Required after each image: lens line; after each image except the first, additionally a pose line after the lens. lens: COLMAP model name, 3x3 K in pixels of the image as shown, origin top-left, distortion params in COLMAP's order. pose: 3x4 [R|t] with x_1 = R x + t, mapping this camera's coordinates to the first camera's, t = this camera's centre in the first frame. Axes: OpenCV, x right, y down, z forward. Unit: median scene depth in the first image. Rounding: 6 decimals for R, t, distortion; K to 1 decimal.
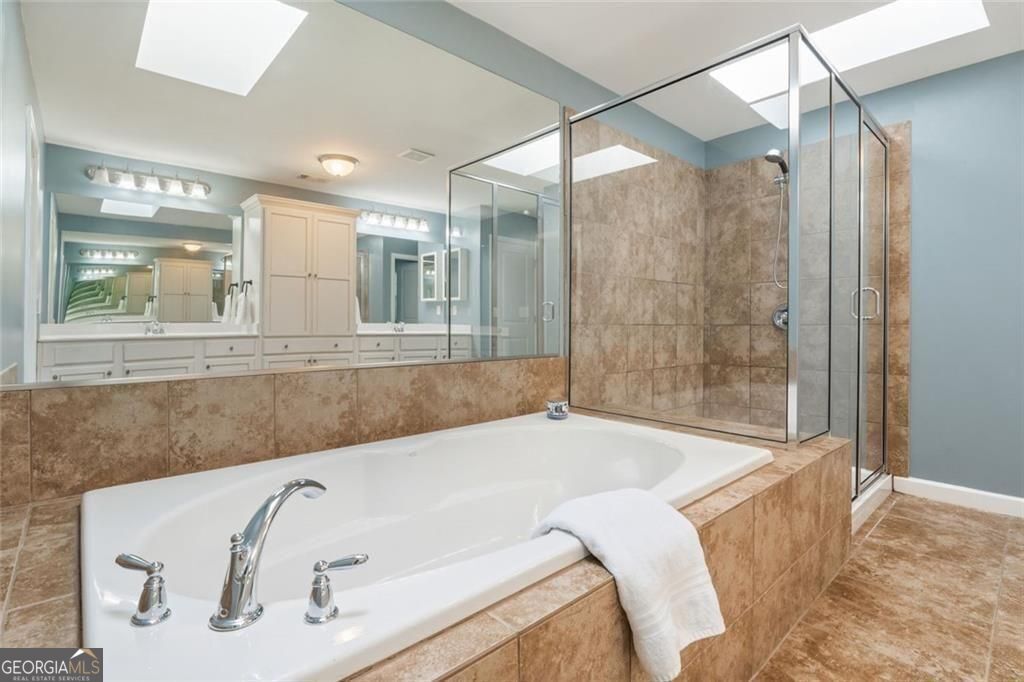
lens RADIAL K [[486.0, 0, 520.6], [0, 486.0, 327.0], [0, 0, 1]] dist [-0.001228, -0.002157]
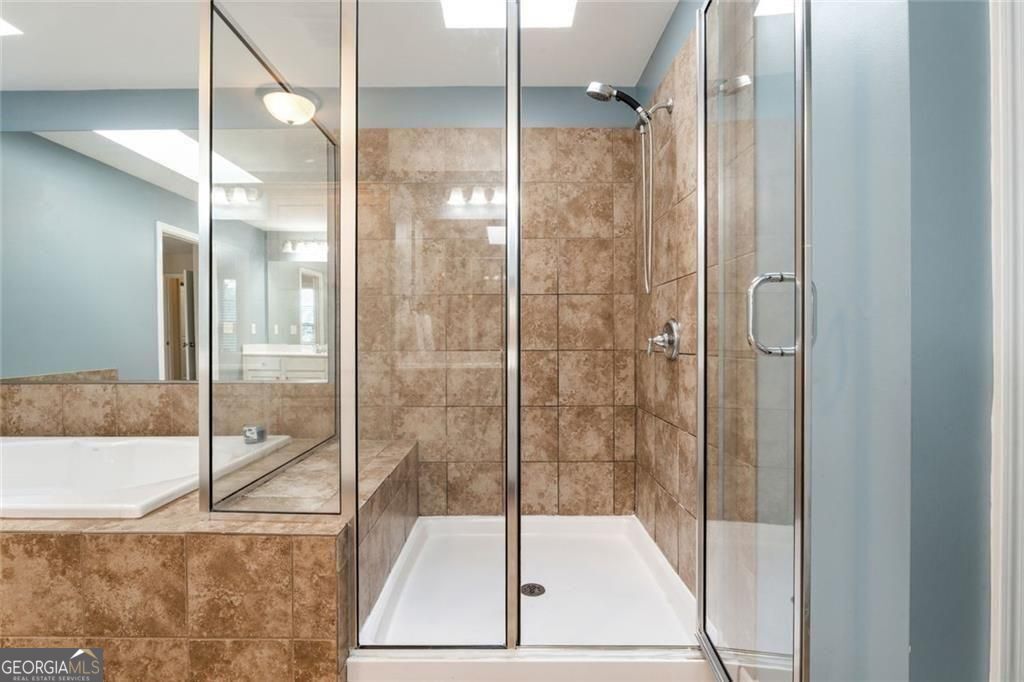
lens RADIAL K [[486.0, 0, 514.7], [0, 486.0, 334.5], [0, 0, 1]] dist [-0.001228, -0.002157]
pose [[0.729413, -0.004694, -0.684058, 1.125742], [0.002347, 0.999988, -0.004358, -0.036628], [0.684070, 0.001573, 0.729415, 0.584837]]
